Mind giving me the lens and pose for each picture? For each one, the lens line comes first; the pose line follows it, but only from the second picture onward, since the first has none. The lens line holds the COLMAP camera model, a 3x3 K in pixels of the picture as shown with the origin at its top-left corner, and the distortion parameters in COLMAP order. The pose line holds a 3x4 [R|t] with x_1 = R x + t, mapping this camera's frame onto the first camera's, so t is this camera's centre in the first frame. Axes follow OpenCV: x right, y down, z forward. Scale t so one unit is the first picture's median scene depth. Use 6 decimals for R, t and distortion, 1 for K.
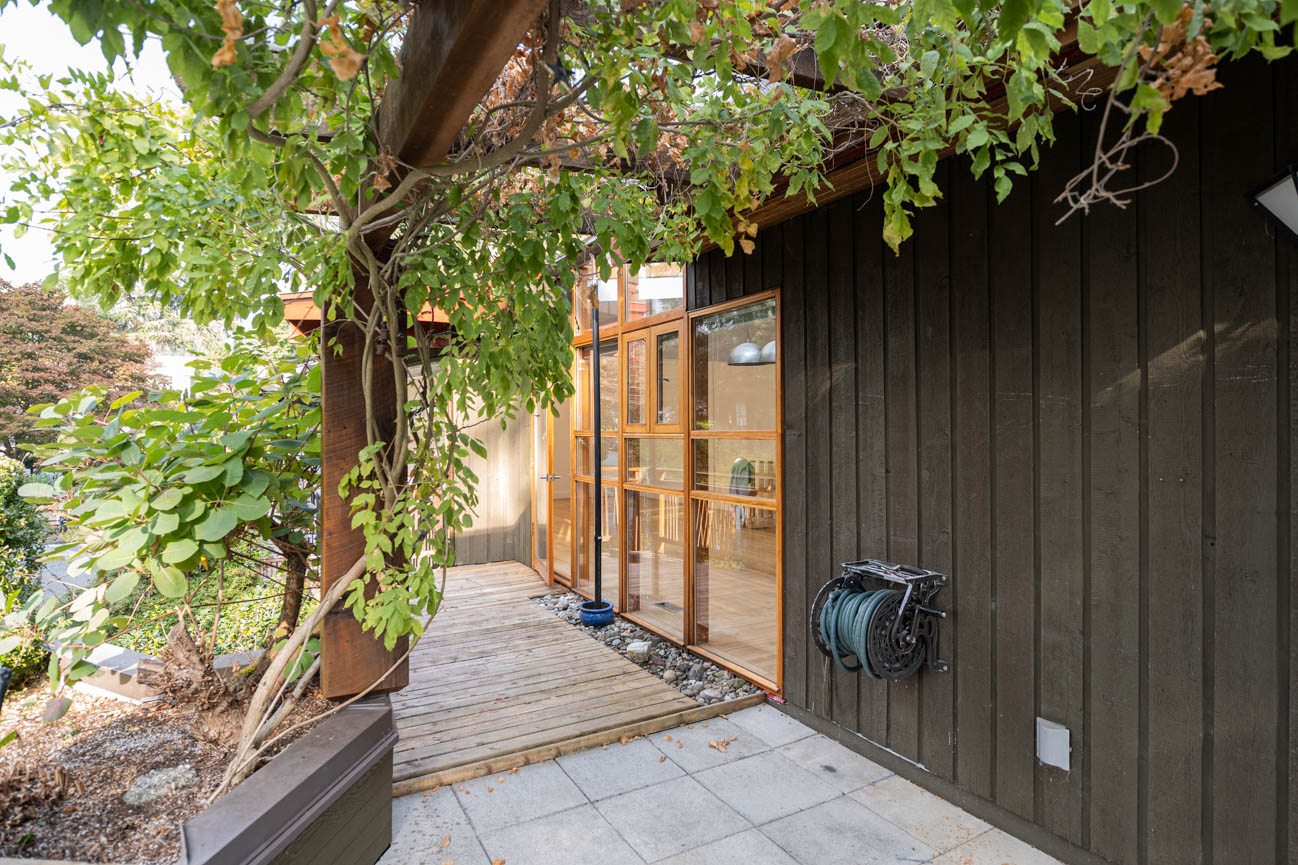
lens RADIAL K [[705.4, 0, 649.0], [0, 705.4, 432.5], [0, 0, 1]] dist [0.001206, 0.000078]
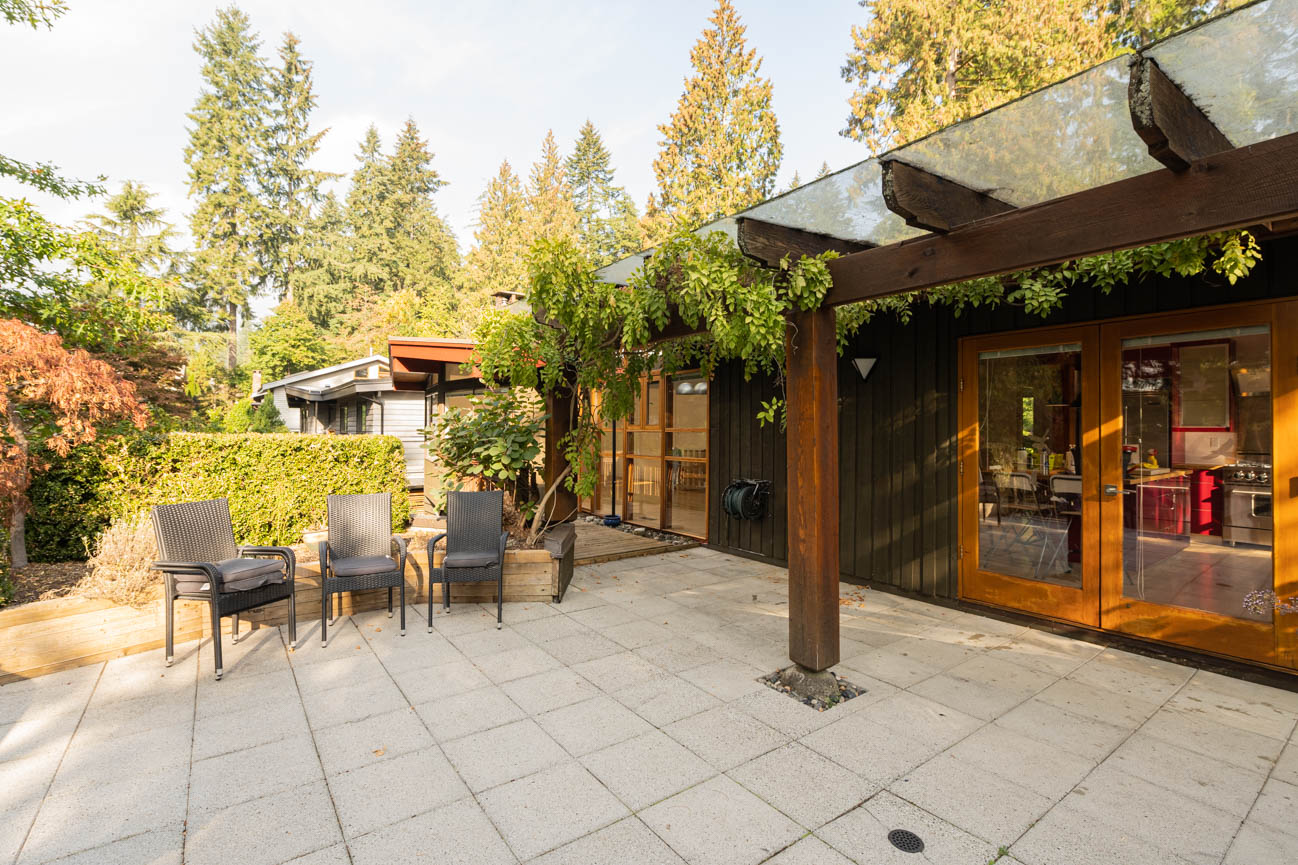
lens RADIAL K [[591.7, 0, 649.0], [0, 591.7, 432.5], [0, 0, 1]] dist [-0.001254, -0.000091]
pose [[0.992285, 0.014529, 0.123122, -0.247134], [-0.013942, 0.999887, -0.005630, 0.025030], [-0.123190, 0.003870, 0.992376, -0.907939]]
